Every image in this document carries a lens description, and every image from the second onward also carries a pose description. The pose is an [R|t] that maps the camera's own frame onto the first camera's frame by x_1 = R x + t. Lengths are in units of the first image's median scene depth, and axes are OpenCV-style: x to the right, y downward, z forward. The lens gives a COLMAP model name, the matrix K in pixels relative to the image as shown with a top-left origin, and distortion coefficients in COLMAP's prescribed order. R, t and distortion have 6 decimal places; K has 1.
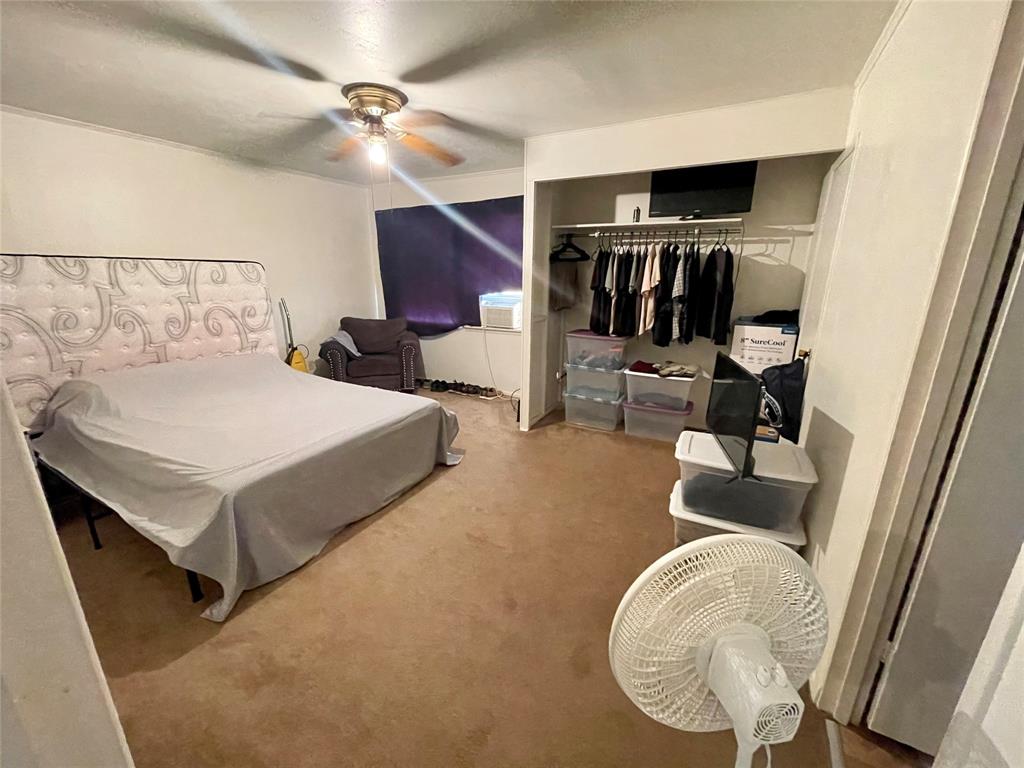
lens RADIAL K [[413.8, 0, 512.3], [0, 413.8, 382.8], [0, 0, 1]] dist [-0.002950, -0.000555]
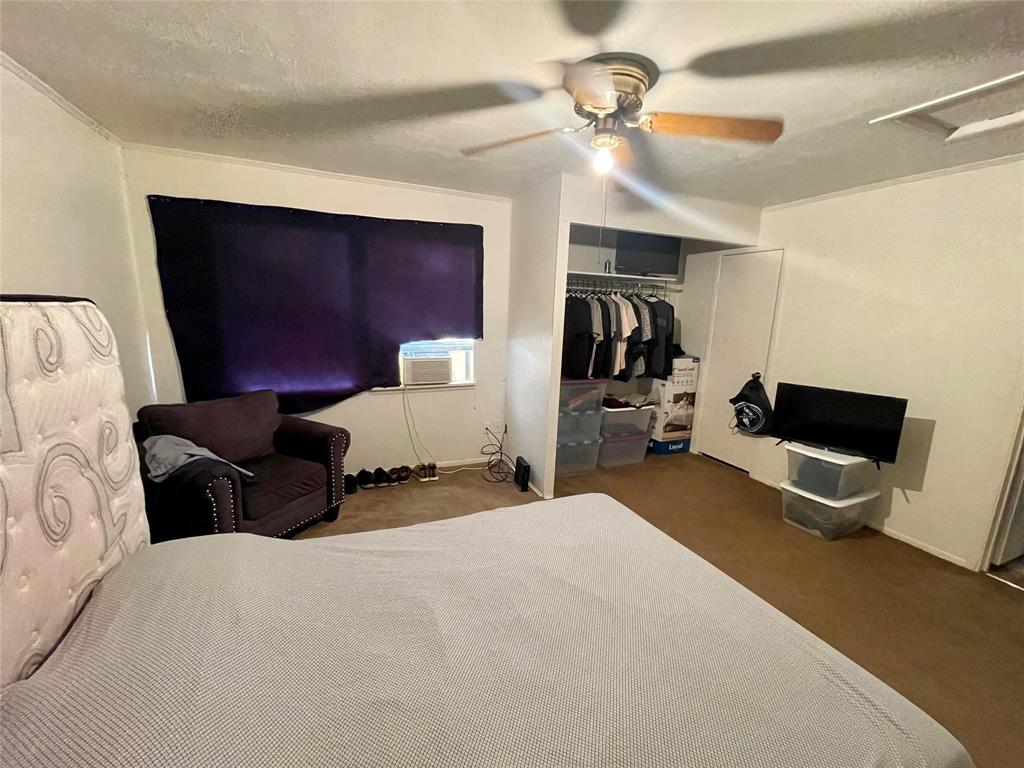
lens RADIAL K [[413.8, 0, 510.8], [0, 413.8, 387.5], [0, 0, 1]] dist [-0.002950, -0.000555]
pose [[0.618862, -0.142526, 0.772461, -0.548307], [0.178105, 0.983249, 0.038729, -0.134028], [-0.765042, 0.113611, 0.633880, 0.401875]]
